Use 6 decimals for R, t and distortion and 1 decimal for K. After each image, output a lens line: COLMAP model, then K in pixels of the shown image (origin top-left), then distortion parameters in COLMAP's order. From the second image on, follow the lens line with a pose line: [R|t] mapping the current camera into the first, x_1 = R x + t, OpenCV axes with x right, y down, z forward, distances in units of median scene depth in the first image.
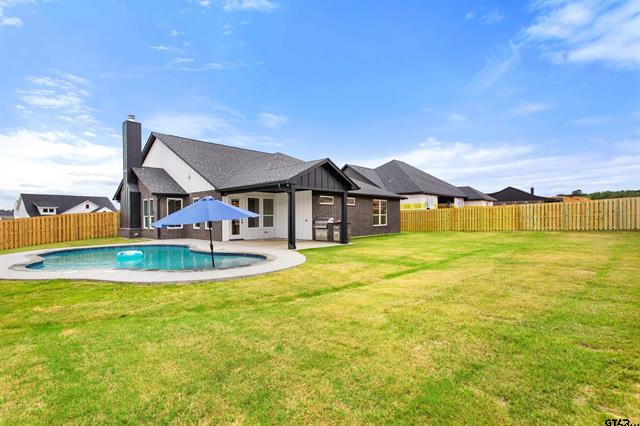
lens RADIAL K [[311.2, 0, 322.9], [0, 311.2, 217.0], [0, 0, 1]] dist [0.004969, -0.002098]
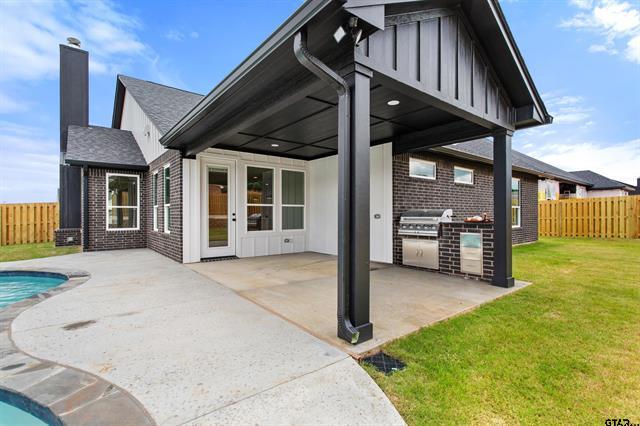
lens RADIAL K [[311.2, 0, 318.5], [0, 311.2, 212.3], [0, 0, 1]] dist [0.004969, -0.002098]
pose [[0.988967, 0.002953, -0.148109, -0.062704], [-0.004110, 0.999963, -0.007506, 0.008579], [0.148082, 0.008032, 0.988943, 0.517620]]
